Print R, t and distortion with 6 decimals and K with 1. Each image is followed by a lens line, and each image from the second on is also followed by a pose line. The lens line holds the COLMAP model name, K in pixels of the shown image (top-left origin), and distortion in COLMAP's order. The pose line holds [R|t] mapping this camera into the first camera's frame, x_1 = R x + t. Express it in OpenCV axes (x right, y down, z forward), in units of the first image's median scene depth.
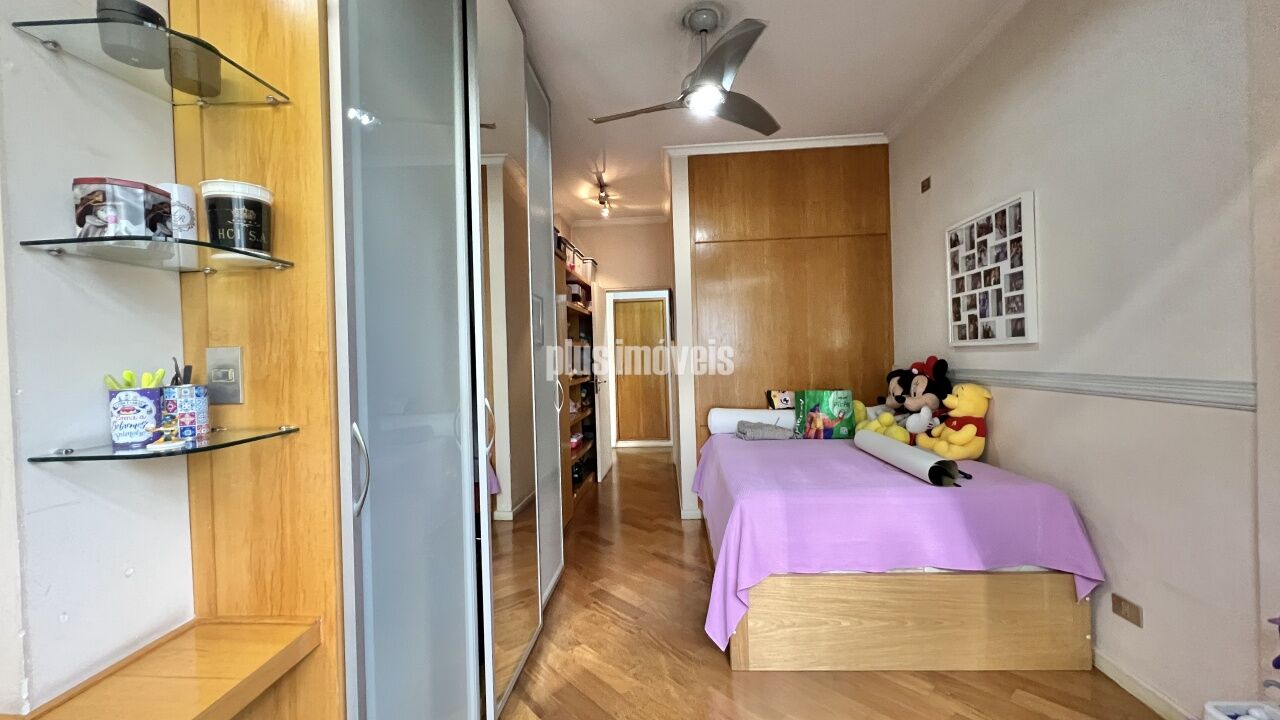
lens RADIAL K [[509.8, 0, 639.7], [0, 509.8, 359.2], [0, 0, 1]] dist [0.003361, -0.000150]
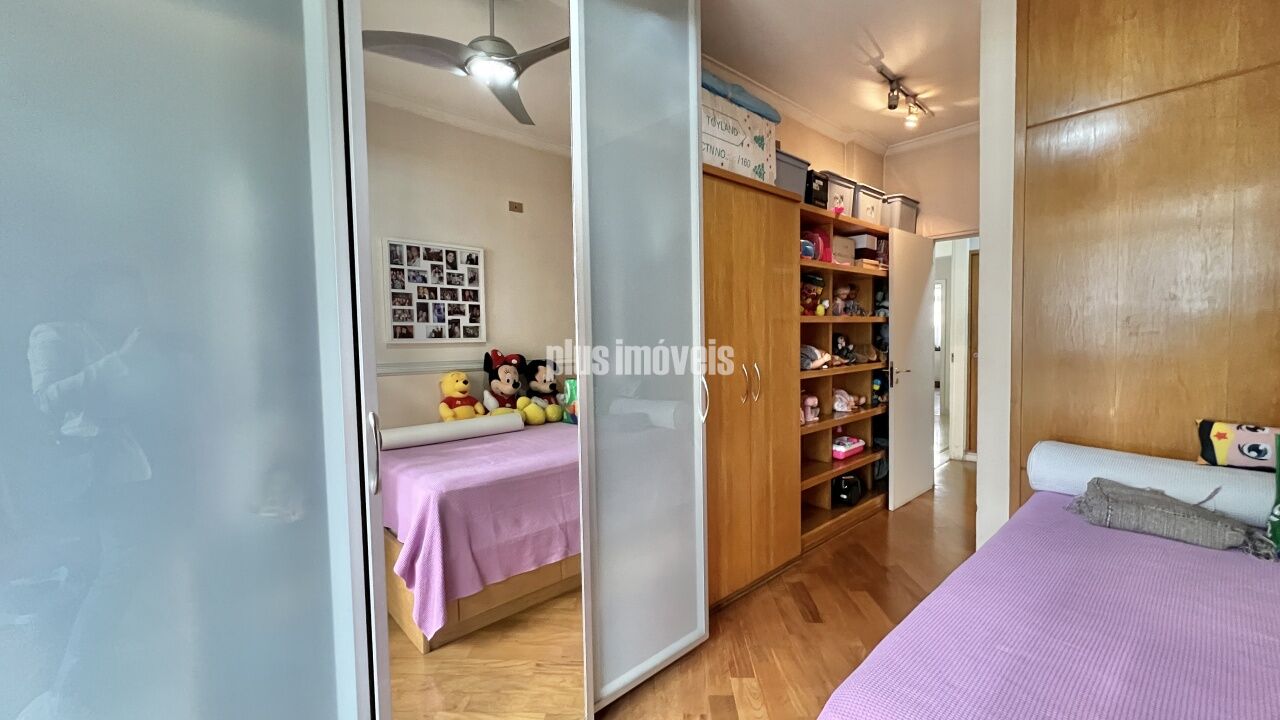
lens RADIAL K [[509.8, 0, 639.7], [0, 509.8, 360.9], [0, 0, 1]] dist [0.003361, -0.000150]
pose [[0.726563, 0.047457, -0.685459, 0.166373], [-0.004806, 0.997939, 0.063997, -0.014893], [0.687083, -0.043203, 0.725293, 0.279898]]
